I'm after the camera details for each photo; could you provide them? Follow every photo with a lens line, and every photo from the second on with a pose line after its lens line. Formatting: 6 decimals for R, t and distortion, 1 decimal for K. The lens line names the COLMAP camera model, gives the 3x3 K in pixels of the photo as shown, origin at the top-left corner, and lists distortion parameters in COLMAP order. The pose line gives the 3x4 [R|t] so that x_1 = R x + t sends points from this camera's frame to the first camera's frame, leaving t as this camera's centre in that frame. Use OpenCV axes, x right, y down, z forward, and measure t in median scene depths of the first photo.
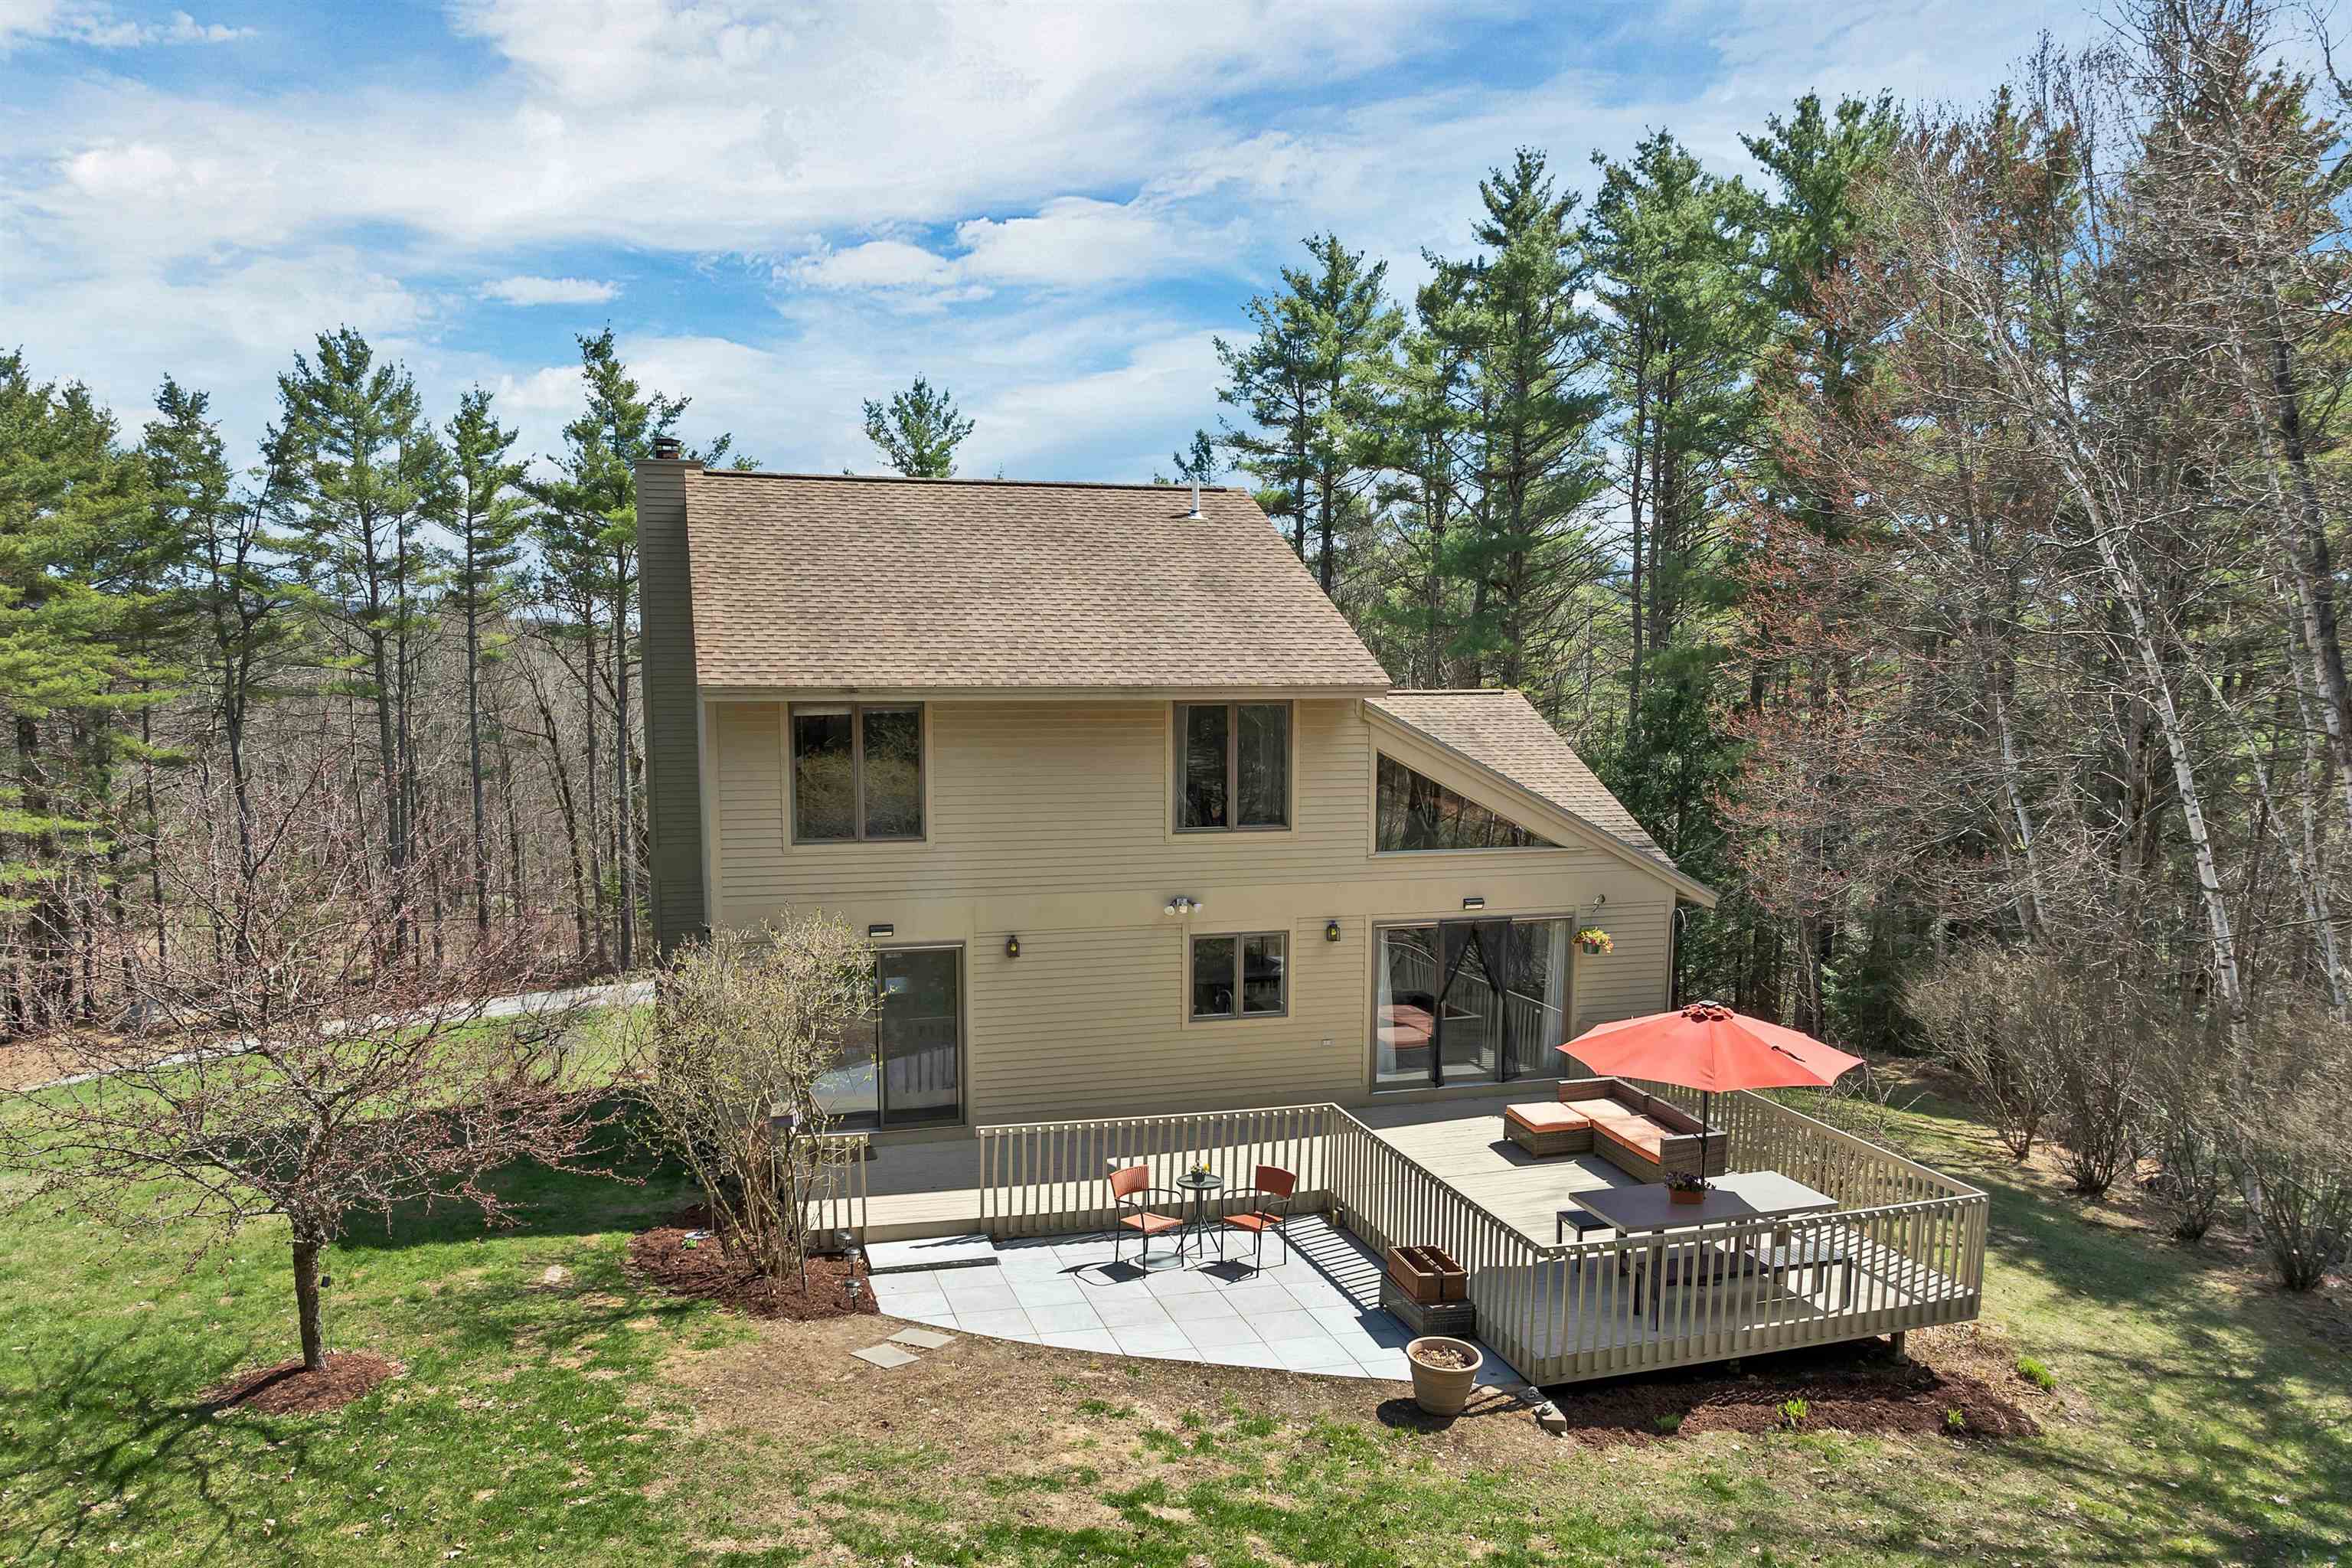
lens RADIAL K [[1709.0, 0, 1180.2], [0, 1709.0, 856.8], [0, 0, 1]] dist [-0.026498, -0.001926]
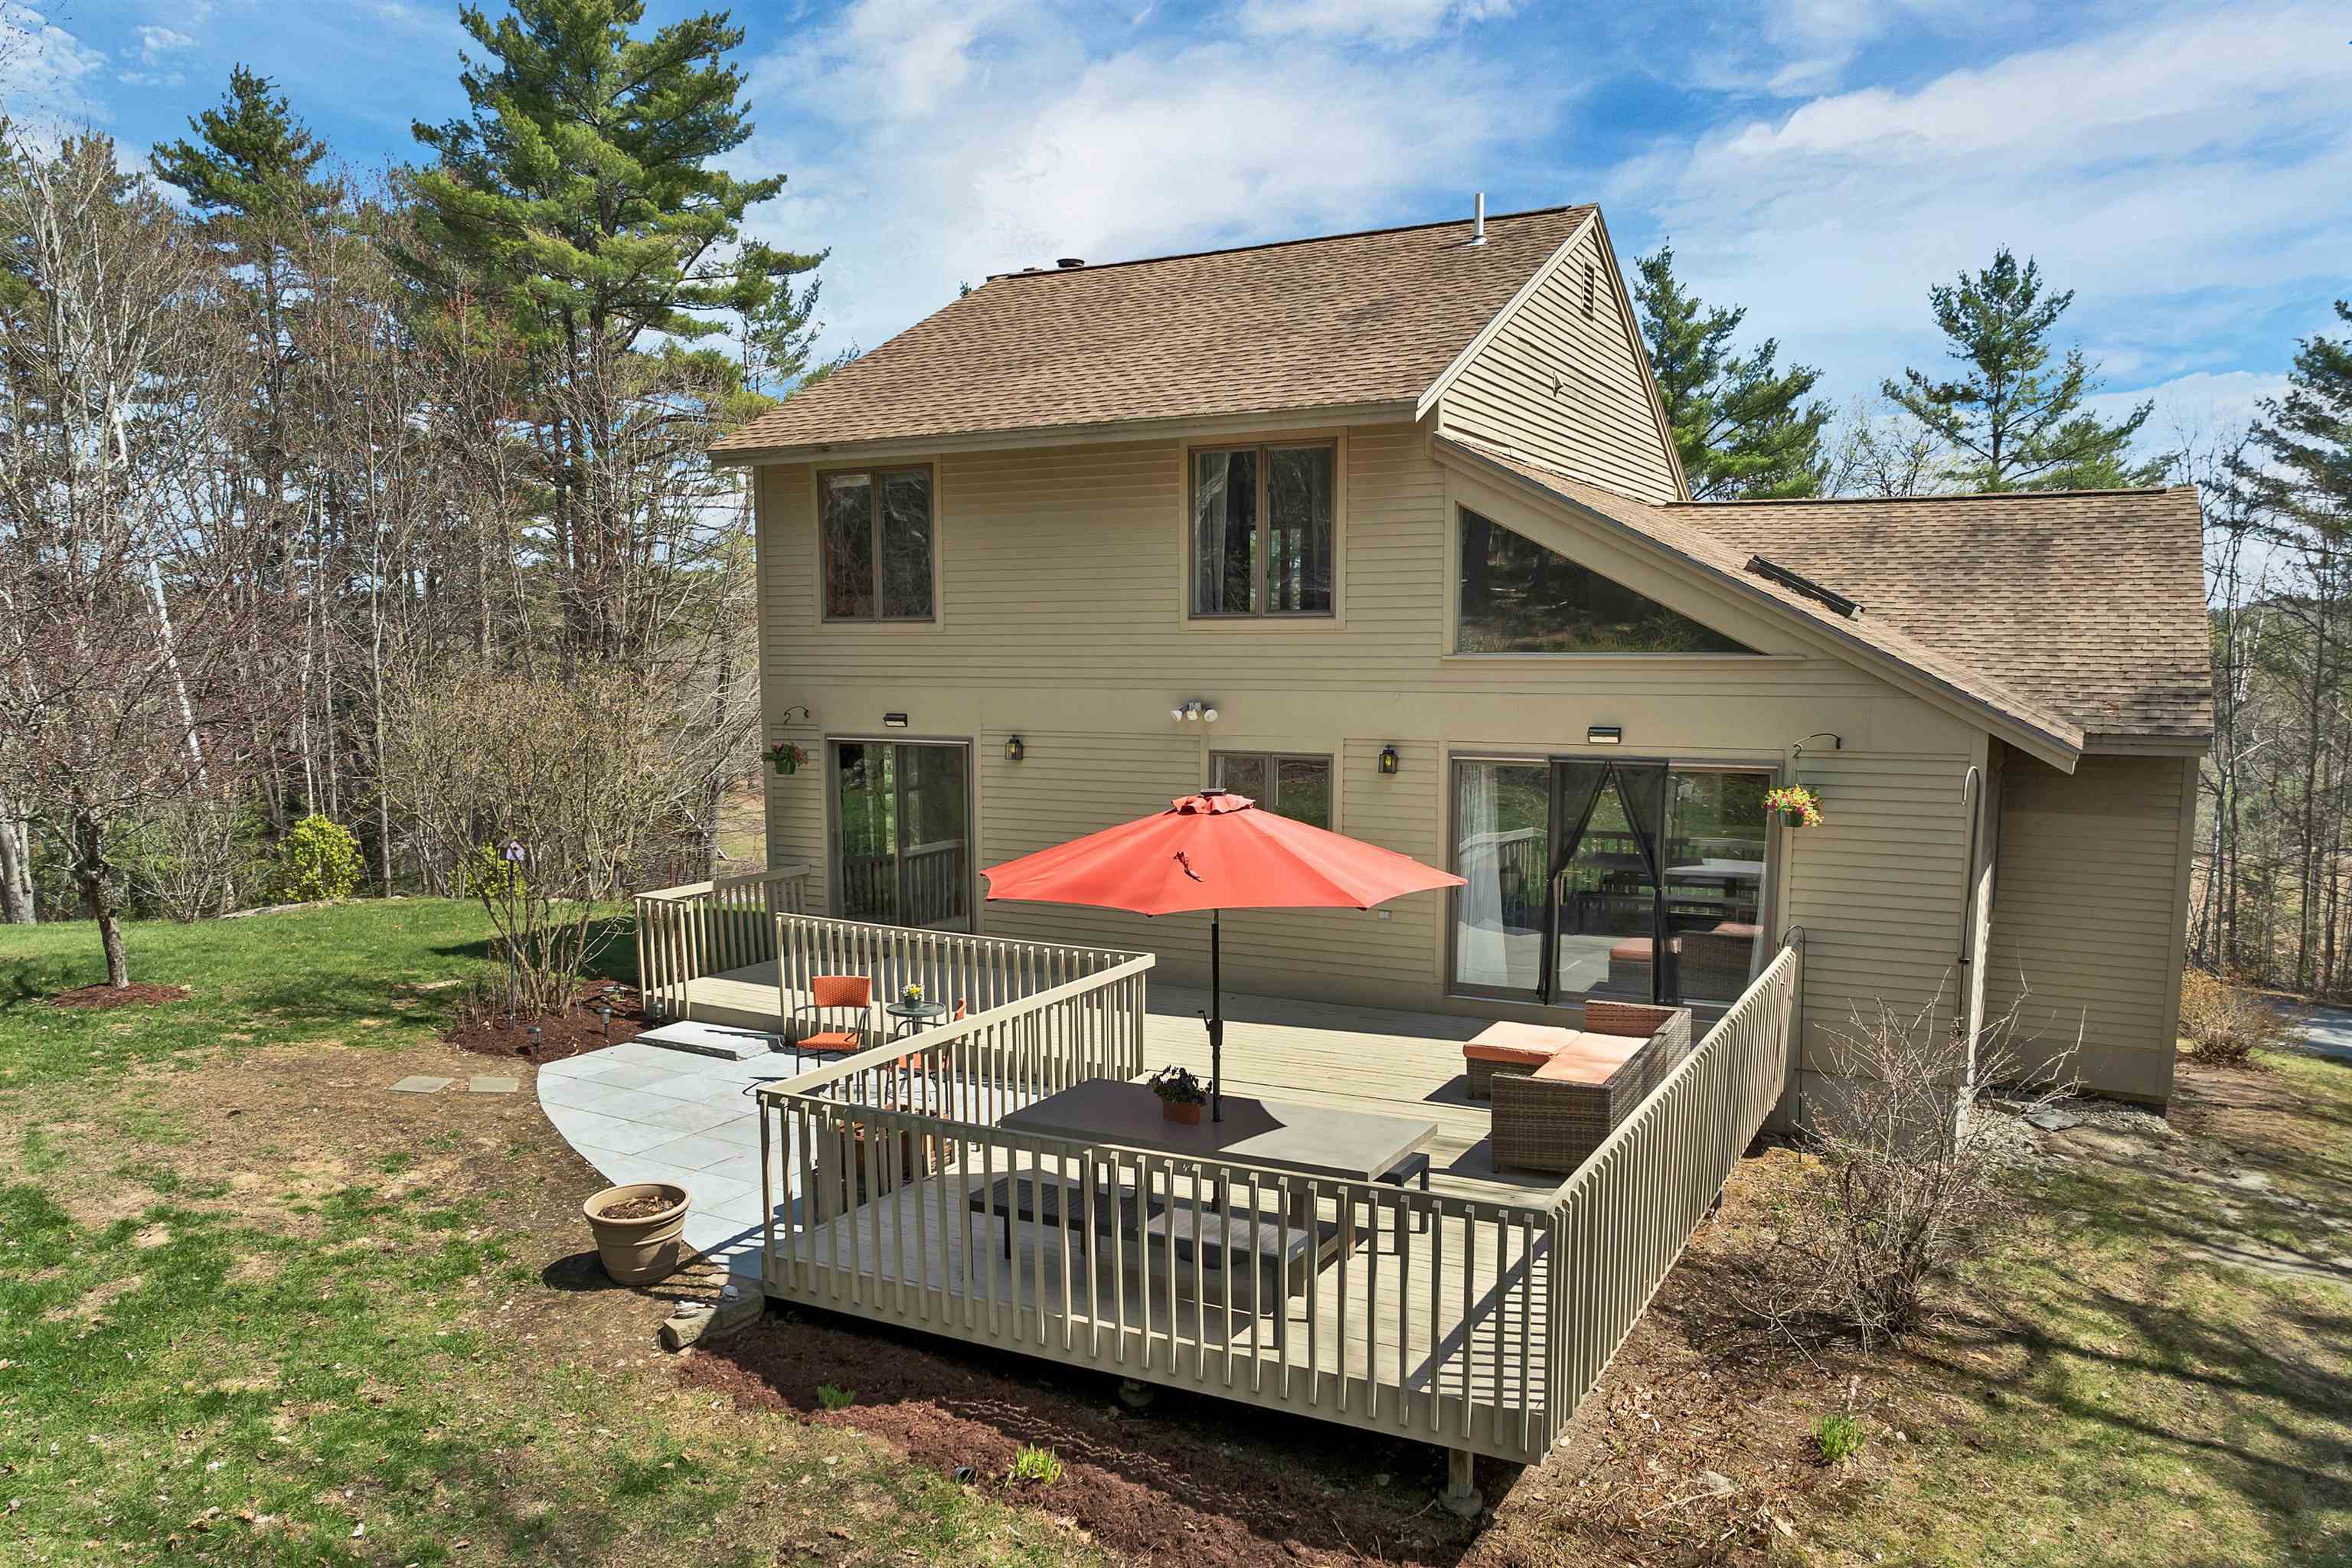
lens RADIAL K [[1695.7, 0, 1182.7], [0, 1695.7, 883.7], [0, 0, 1]] dist [-0.046587, -0.003440]
pose [[0.706608, 0.094375, -0.701284, 0.566782], [-0.080273, 0.995359, 0.053067, 0.068449], [0.703038, 0.018797, 0.710904, 0.450597]]
